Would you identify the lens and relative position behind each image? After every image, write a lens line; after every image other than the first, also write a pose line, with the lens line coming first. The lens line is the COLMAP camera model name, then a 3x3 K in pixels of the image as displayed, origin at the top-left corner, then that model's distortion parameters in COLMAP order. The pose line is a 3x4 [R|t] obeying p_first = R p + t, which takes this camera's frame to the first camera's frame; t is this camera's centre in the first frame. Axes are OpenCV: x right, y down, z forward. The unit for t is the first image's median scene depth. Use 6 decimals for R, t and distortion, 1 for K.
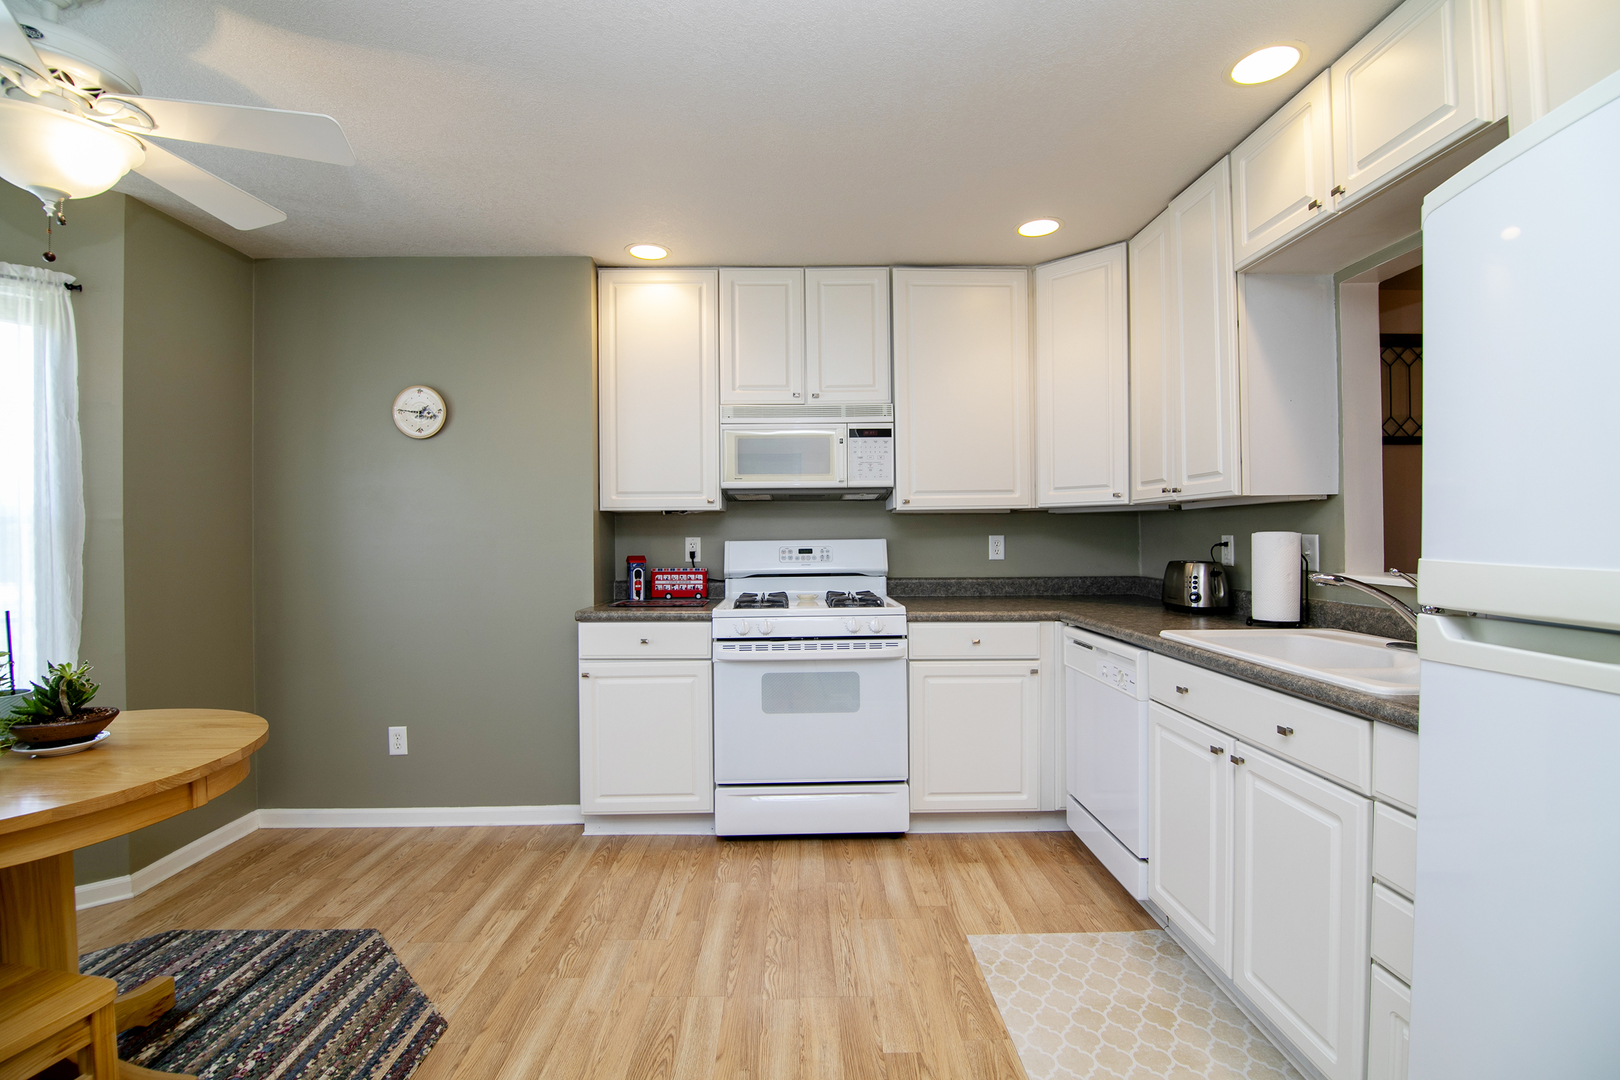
lens RADIAL K [[729.7, 0, 802.9], [0, 729.7, 539.8], [0, 0, 1]] dist [-0.006755, -0.007022]
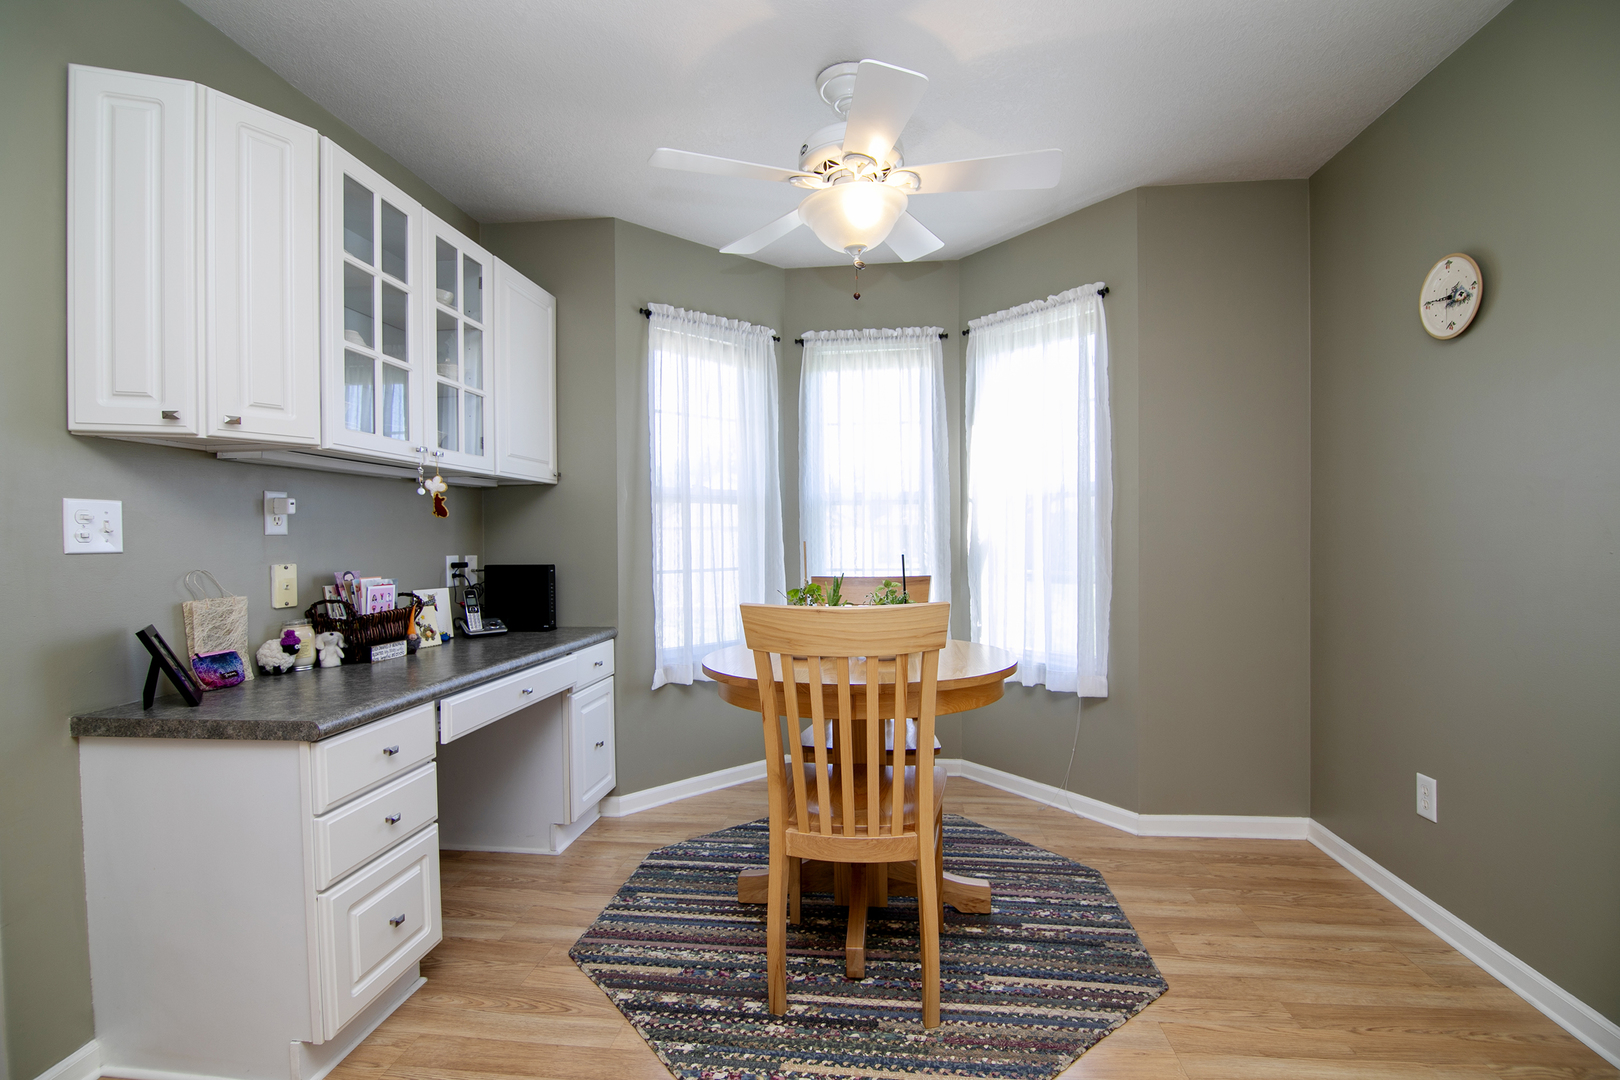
lens RADIAL K [[729.7, 0, 811.4], [0, 729.7, 542.2], [0, 0, 1]] dist [-0.006755, -0.007022]
pose [[-0.120283, 0.015831, -0.992613, 0.222320], [0.005062, 0.999870, 0.015333, 0.035149], [0.992727, -0.003180, -0.120347, 0.665108]]
